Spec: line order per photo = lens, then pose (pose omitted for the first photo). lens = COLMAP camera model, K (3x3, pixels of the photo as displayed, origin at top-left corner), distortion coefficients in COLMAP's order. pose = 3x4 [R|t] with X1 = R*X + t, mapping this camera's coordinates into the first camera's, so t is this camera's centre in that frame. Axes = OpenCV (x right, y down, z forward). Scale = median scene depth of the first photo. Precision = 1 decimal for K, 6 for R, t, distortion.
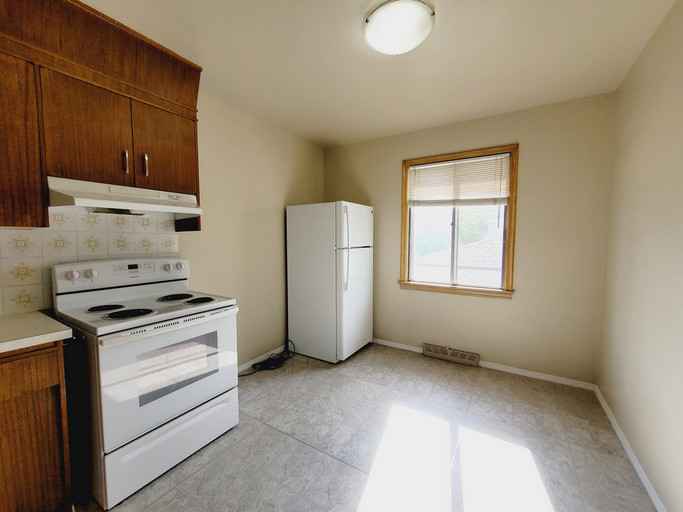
lens RADIAL K [[280.2, 0, 340.5], [0, 280.2, 258.6], [0, 0, 1]] dist [-0.003833, 0.002841]
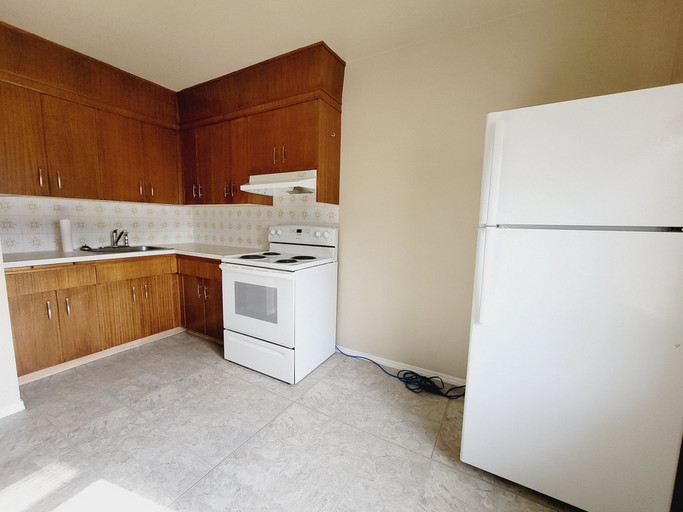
lens RADIAL K [[280.2, 0, 340.8], [0, 280.2, 256.7], [0, 0, 1]] dist [-0.003833, 0.002841]
pose [[0.048837, 0.128544, -0.990501, 0.645692], [-0.090717, 0.988156, 0.123766, -0.034677], [0.994678, 0.083811, 0.059920, 1.108087]]
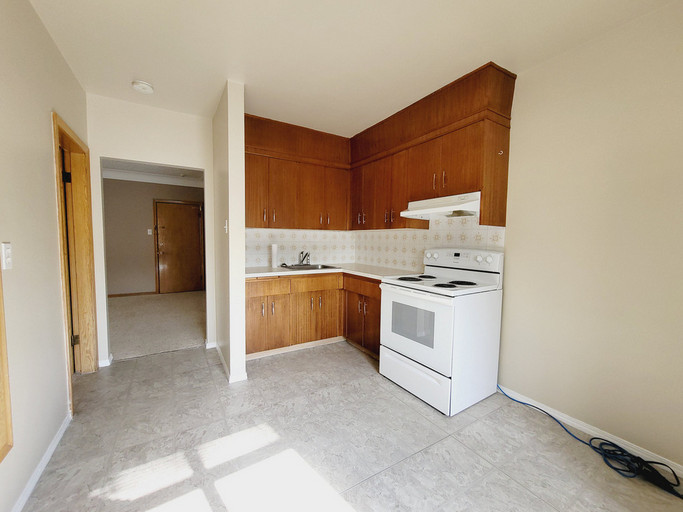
lens RADIAL K [[280.2, 0, 344.3], [0, 280.2, 257.1], [0, 0, 1]] dist [-0.003833, 0.002841]
pose [[-0.430972, 0.052404, -0.900842, 0.689374], [-0.073047, 0.993010, 0.092712, -0.043595], [0.899404, 0.105761, -0.424132, 1.062012]]
